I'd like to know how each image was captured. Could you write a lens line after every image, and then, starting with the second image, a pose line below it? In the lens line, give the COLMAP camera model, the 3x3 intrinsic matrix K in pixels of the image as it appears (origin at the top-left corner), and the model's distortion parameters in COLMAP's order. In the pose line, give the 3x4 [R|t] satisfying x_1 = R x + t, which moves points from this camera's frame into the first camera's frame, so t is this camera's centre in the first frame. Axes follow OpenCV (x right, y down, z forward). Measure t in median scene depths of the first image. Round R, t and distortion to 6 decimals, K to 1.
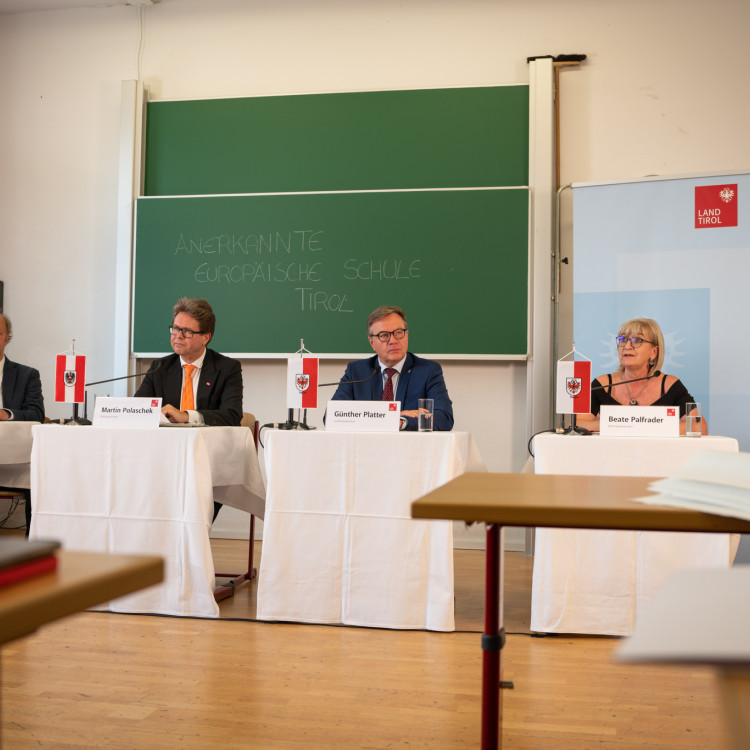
lens RADIAL K [[1138.2, 0, 375.0], [0, 1138.2, 375.0], [0, 0, 1]] dist [-0.104604, 0.026339]
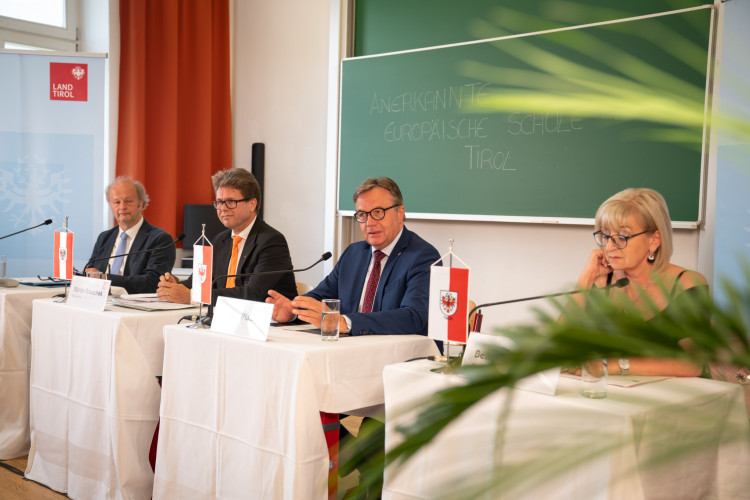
lens RADIAL K [[914.6, 0, 375.0], [0, 914.6, 250.0], [0, 0, 1]] dist [0.130302, 0.029117]
pose [[0.841084, 0.034447, -0.539807, 0.344568], [-0.001008, 0.998068, 0.062120, -0.044773], [0.540904, -0.051704, 0.839494, 0.377610]]
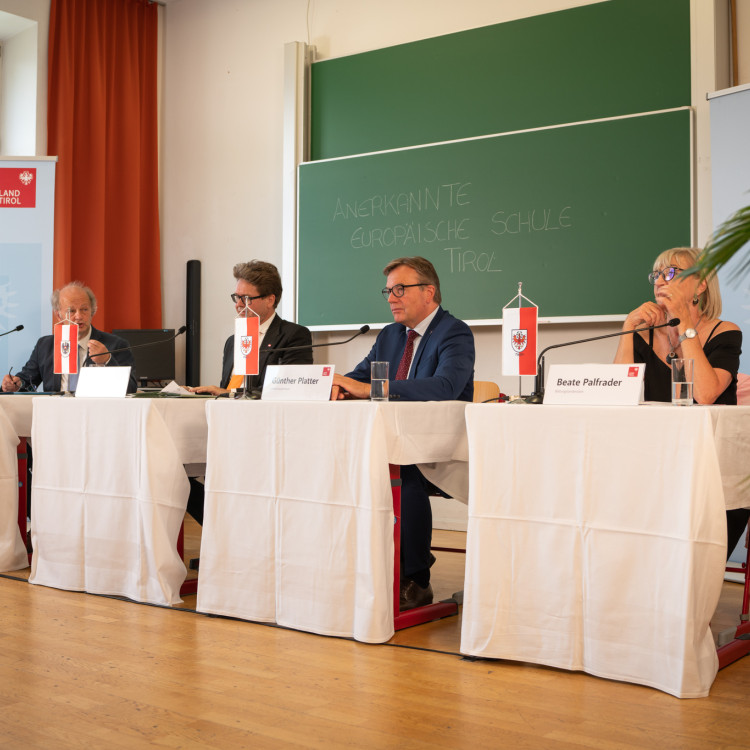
lens RADIAL K [[1138.2, 0, 375.0], [0, 1138.2, 375.0], [0, 0, 1]] dist [-0.104604, 0.026339]
pose [[0.904769, -0.014790, -0.425646, 0.316958], [0.019368, 0.999792, 0.006428, 0.020350], [0.425463, -0.014060, 0.904867, 0.197784]]
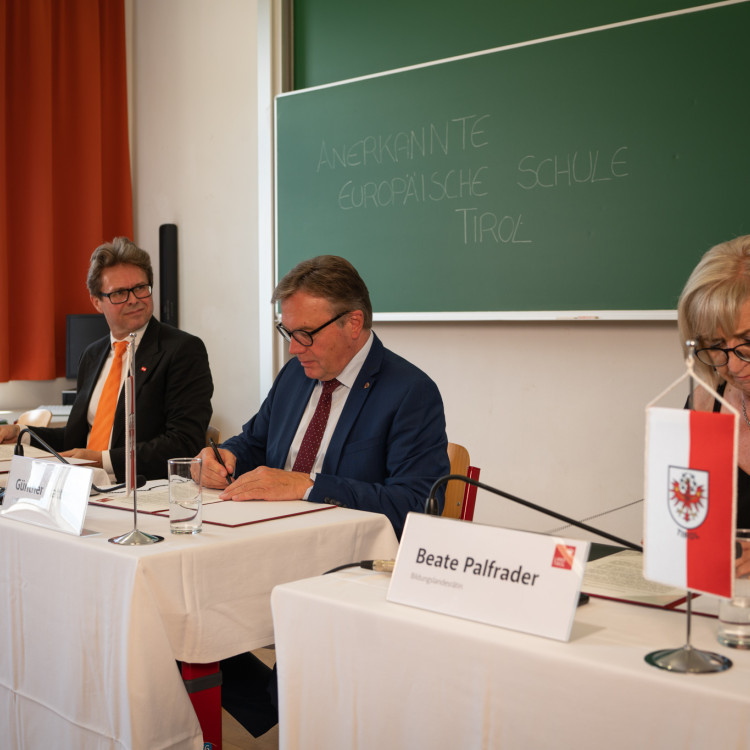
lens RADIAL K [[1138.2, 0, 375.0], [0, 1138.2, 375.0], [0, 0, 1]] dist [-0.104604, 0.026339]
pose [[0.842644, 0.007527, -0.538419, 0.283978], [0.031441, 0.997509, 0.063150, -0.031067], [0.537553, -0.070142, 0.840308, 0.530695]]
